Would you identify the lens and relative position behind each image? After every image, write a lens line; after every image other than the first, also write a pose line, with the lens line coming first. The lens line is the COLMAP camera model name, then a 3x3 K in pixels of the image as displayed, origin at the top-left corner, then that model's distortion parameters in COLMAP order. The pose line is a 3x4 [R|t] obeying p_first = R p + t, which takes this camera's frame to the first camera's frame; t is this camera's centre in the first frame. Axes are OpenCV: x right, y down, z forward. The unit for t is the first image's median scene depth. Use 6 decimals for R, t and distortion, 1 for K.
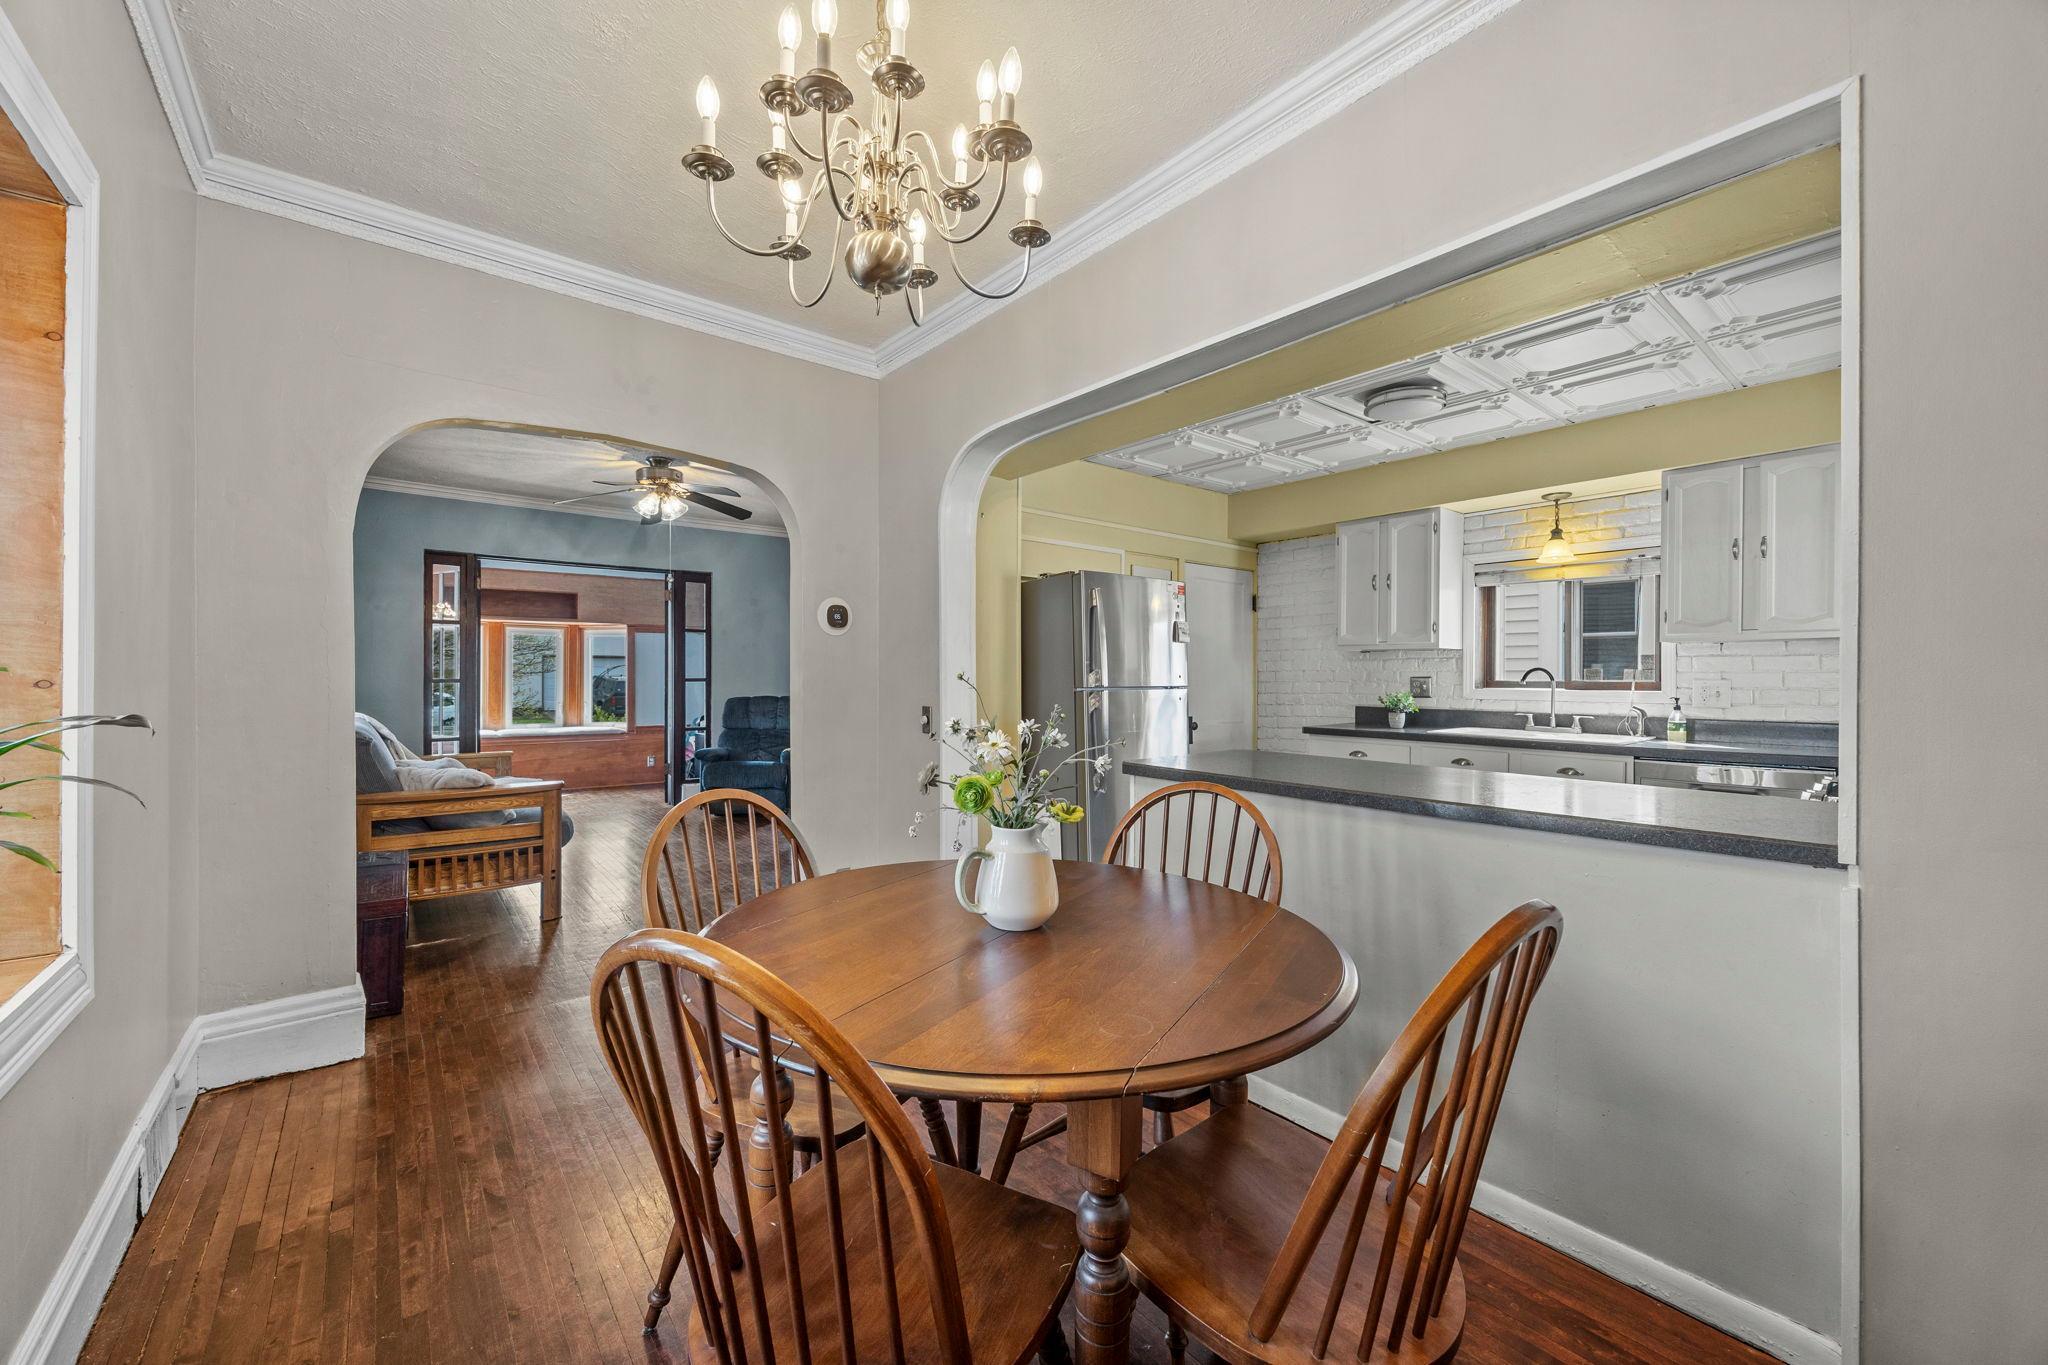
lens RADIAL K [[785.9, 0, 1019.2], [0, 785.9, 673.4], [0, 0, 1]] dist [-0.000986, -0.000129]
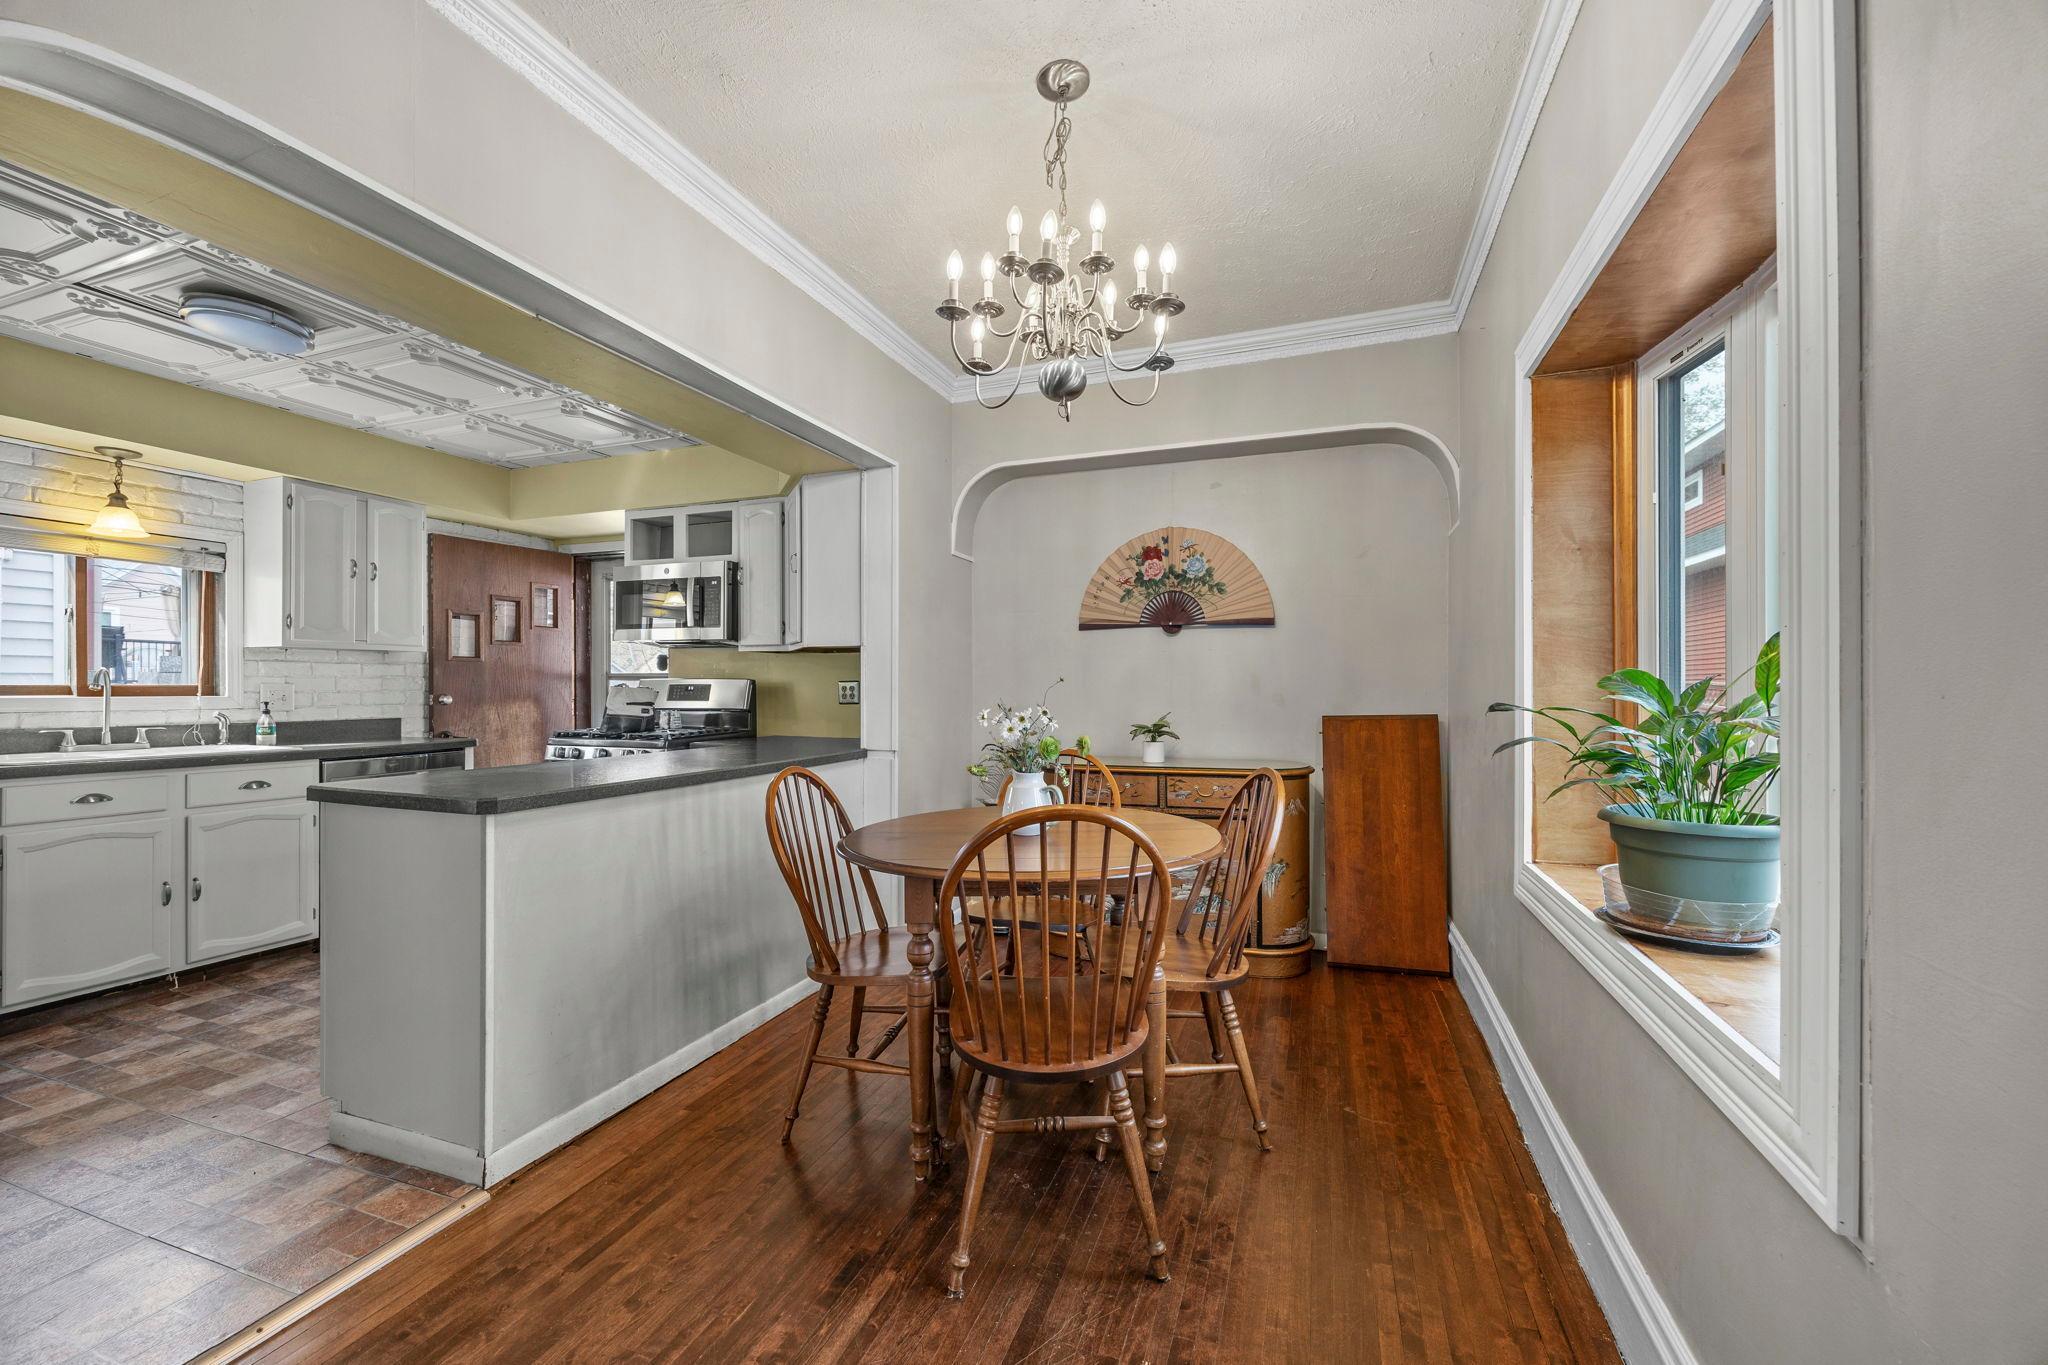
lens RADIAL K [[807.0, 0, 1030.1], [0, 807.0, 685.3], [0, 0, 1]] dist [-0.002368, -0.000170]
pose [[-0.515543, -0.001643, 0.856862, -0.540515], [-0.006635, 0.999976, -0.002074, 0.005654], [-0.856838, -0.006755, -0.515541, 0.695995]]
